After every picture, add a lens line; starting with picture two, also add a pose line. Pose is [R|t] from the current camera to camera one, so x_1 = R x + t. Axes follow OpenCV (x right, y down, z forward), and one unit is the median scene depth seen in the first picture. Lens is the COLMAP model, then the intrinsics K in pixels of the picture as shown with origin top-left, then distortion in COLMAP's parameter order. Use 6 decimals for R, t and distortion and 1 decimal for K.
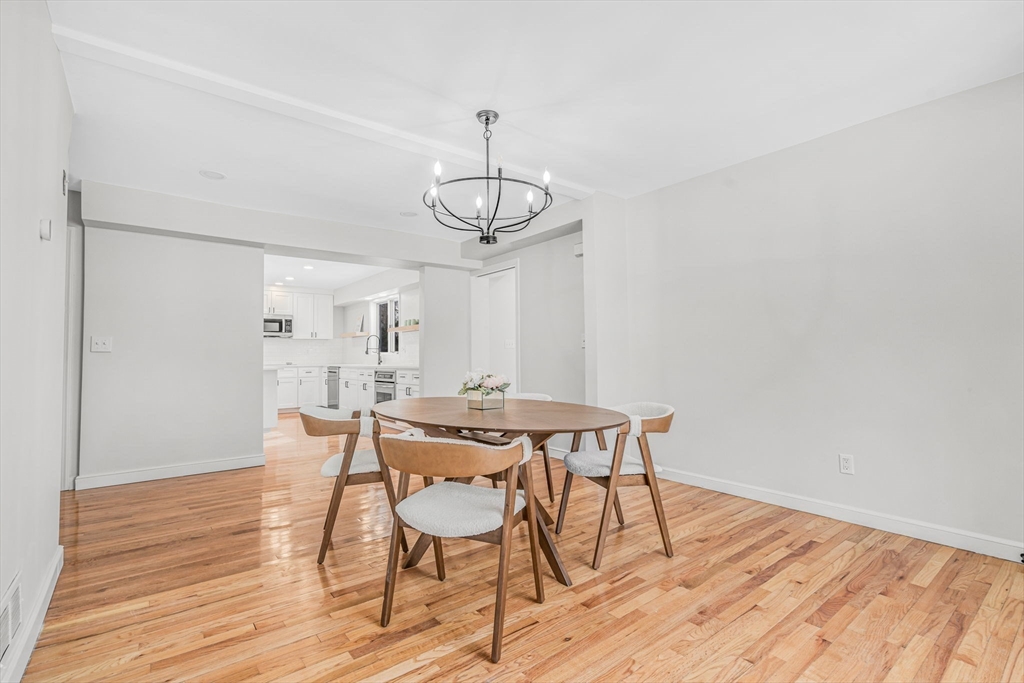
lens RADIAL K [[472.5, 0, 506.2], [0, 472.5, 338.0], [0, 0, 1]] dist [0.000665, 0.001691]
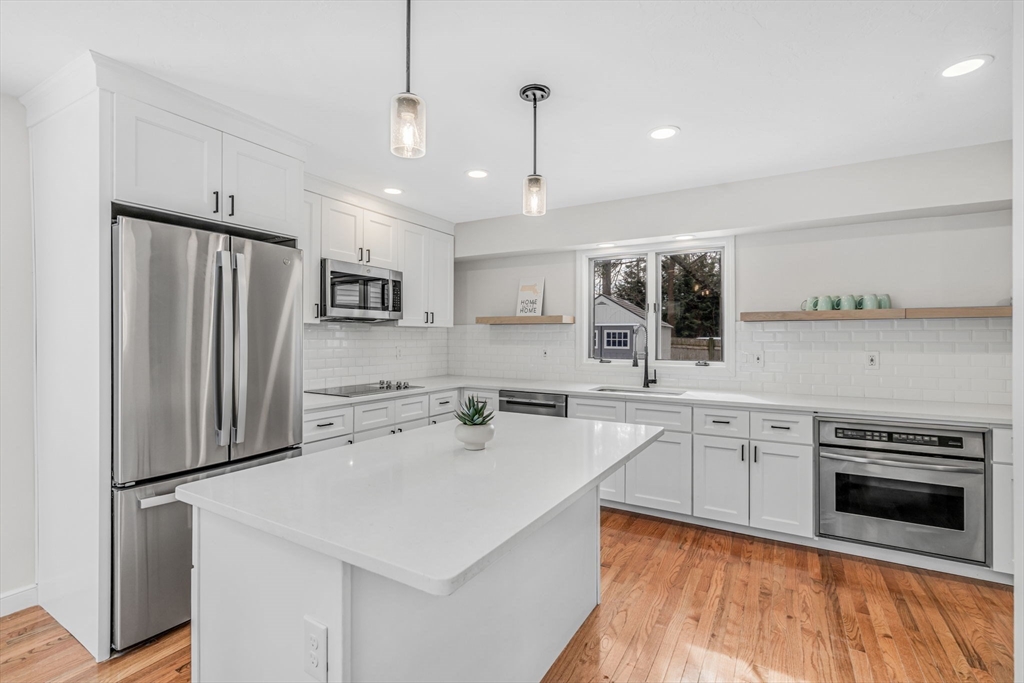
lens RADIAL K [[472.5, 0, 505.0], [0, 472.5, 334.6], [0, 0, 1]] dist [0.000665, 0.001691]
pose [[0.928752, 0.015428, 0.370379, -0.528574], [-0.026800, 0.999314, 0.025576, -0.004315], [-0.369730, -0.033680, 0.928528, 0.569701]]
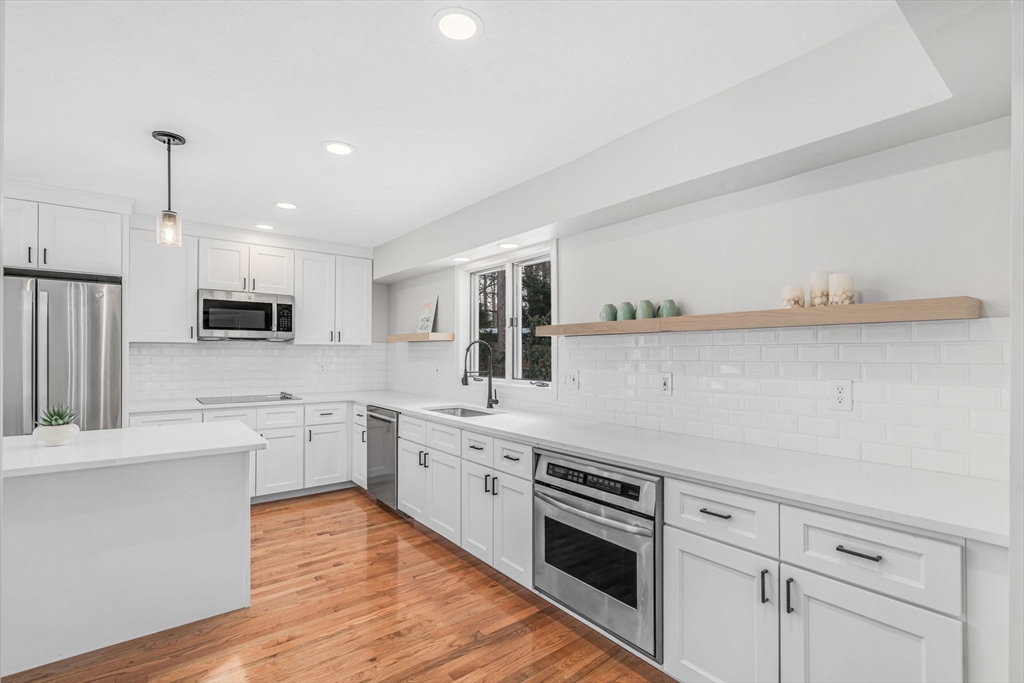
lens RADIAL K [[472.5, 0, 506.4], [0, 472.5, 349.7], [0, 0, 1]] dist [0.000665, 0.001691]
pose [[0.999890, 0.014756, 0.001568, -0.235029], [-0.014795, 0.999478, 0.028721, -0.010239], [-0.001144, -0.028741, 0.999586, 0.517604]]
